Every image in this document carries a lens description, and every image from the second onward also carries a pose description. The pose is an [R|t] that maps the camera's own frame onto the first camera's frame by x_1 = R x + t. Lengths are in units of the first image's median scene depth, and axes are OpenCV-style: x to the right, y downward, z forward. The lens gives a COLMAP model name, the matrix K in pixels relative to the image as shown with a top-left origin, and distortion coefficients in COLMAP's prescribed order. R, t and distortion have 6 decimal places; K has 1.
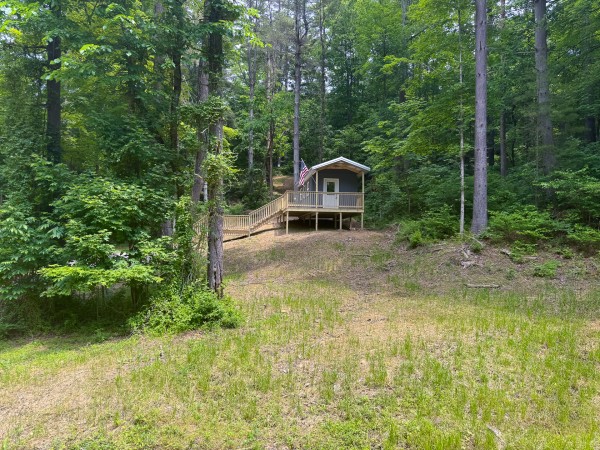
lens RADIAL K [[446.6, 0, 300.0], [0, 446.6, 225.0], [0, 0, 1]] dist [-0.005078, 0.001312]
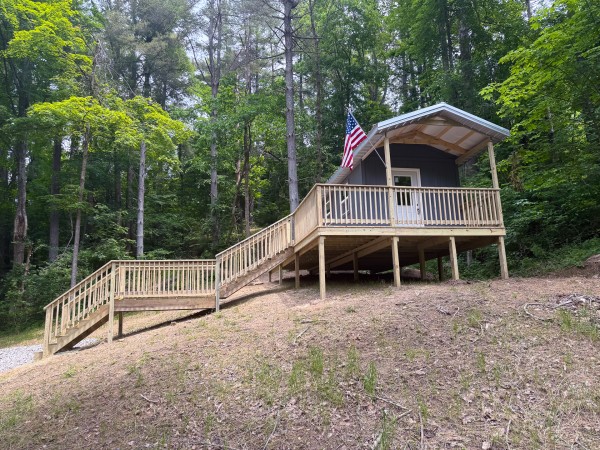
lens RADIAL K [[431.2, 0, 298.0], [0, 431.2, 230.2], [0, 0, 1]] dist [-0.016910, 0.008080]
pose [[0.995361, -0.035890, 0.089266, -0.078412], [0.049041, 0.987500, -0.149794, 0.016454], [-0.082774, 0.153477, 0.984679, 0.638147]]
